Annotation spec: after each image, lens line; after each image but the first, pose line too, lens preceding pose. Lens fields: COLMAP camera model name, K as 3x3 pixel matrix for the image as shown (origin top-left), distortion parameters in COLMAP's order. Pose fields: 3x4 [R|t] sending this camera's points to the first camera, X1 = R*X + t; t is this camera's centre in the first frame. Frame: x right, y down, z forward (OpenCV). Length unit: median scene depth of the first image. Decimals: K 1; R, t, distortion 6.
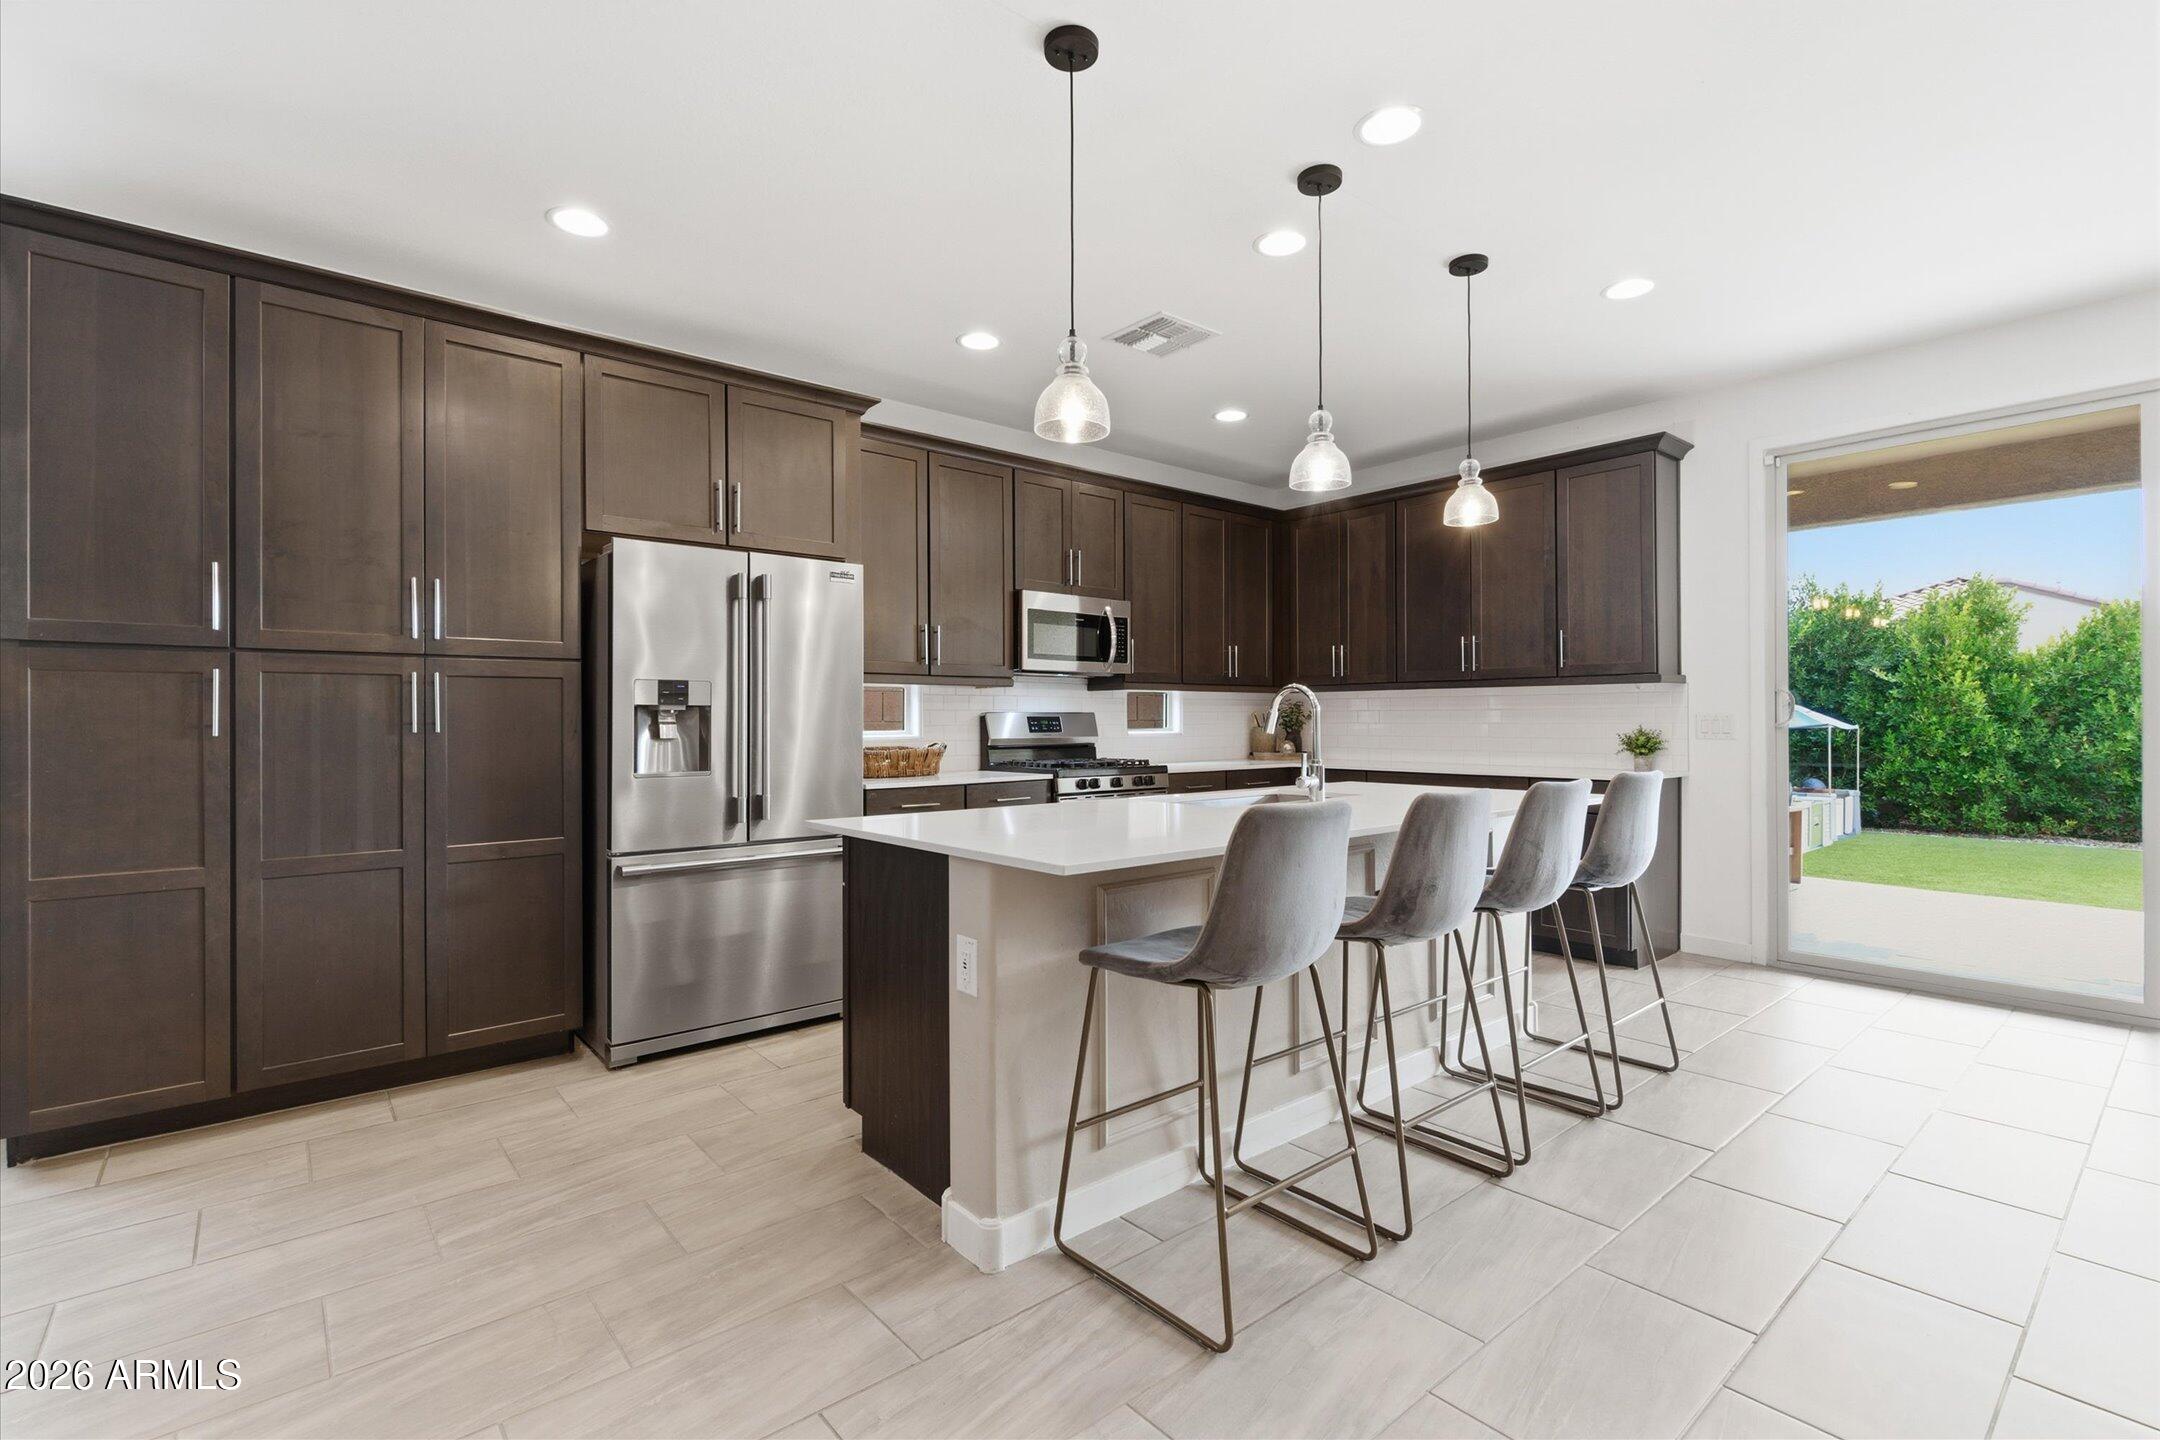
lens RADIAL K [[979.9, 0, 1077.2], [0, 979.9, 719.0], [0, 0, 1]] dist [-0.001146, -0.001131]
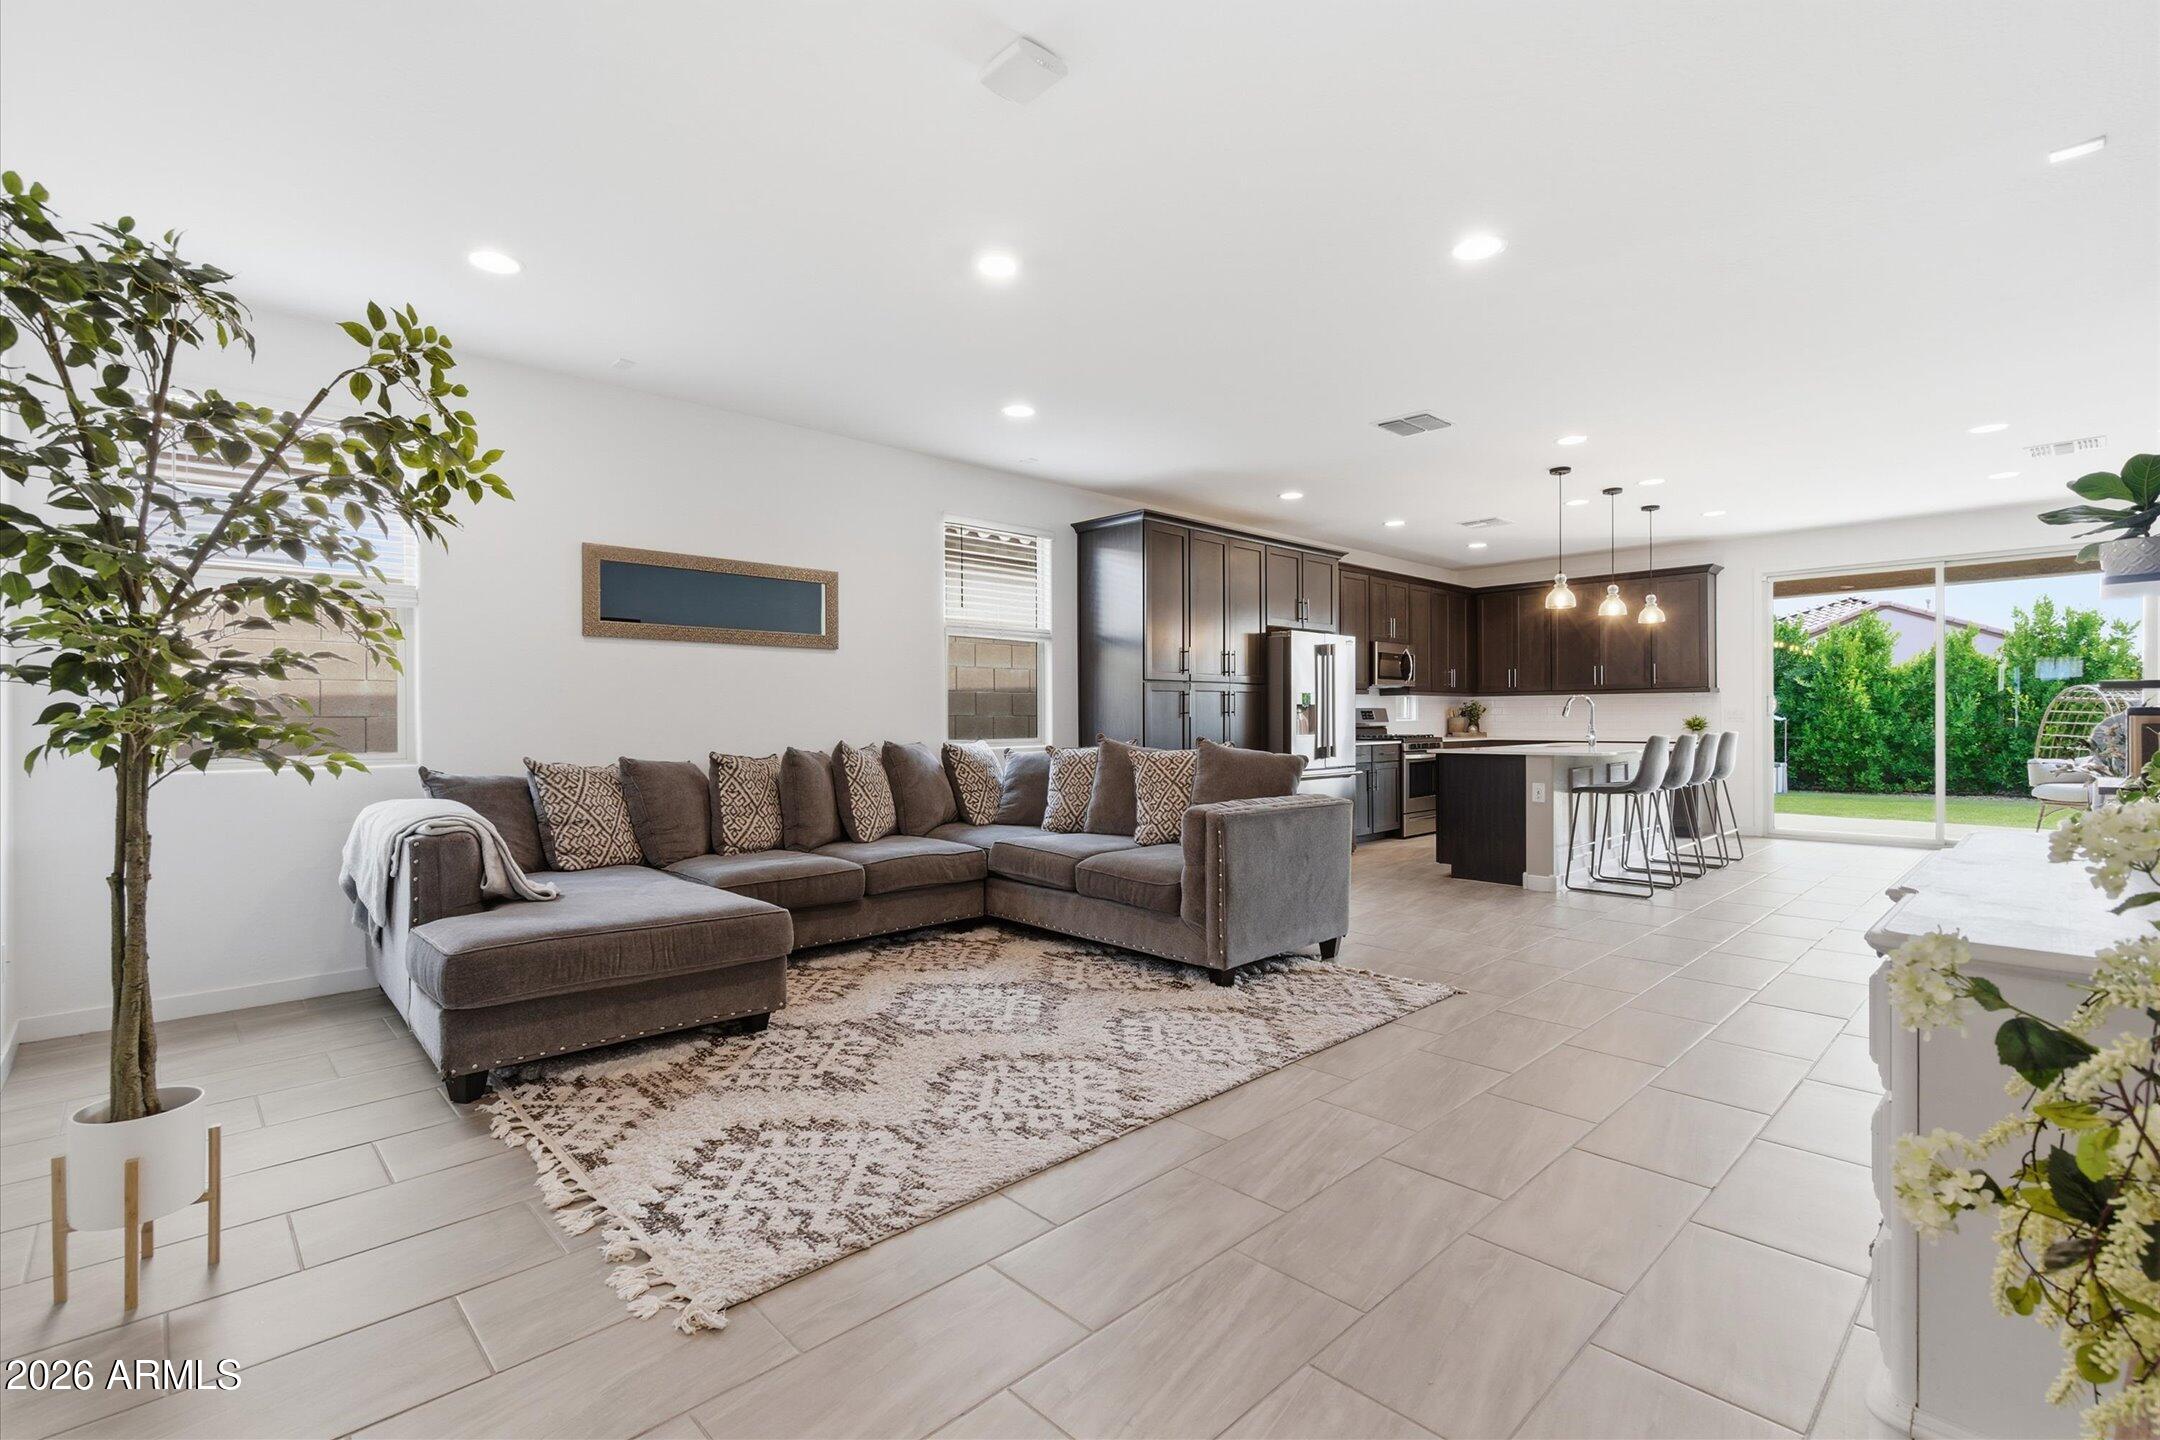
lens RADIAL K [[979.9, 0, 1066.0], [0, 979.9, 726.1], [0, 0, 1]] dist [-0.001146, -0.001131]
pose [[0.998204, -0.003404, 0.059808, -0.973452], [0.003001, 0.999972, 0.006830, 0.016976], [-0.059830, -0.006638, 0.998187, -1.055433]]
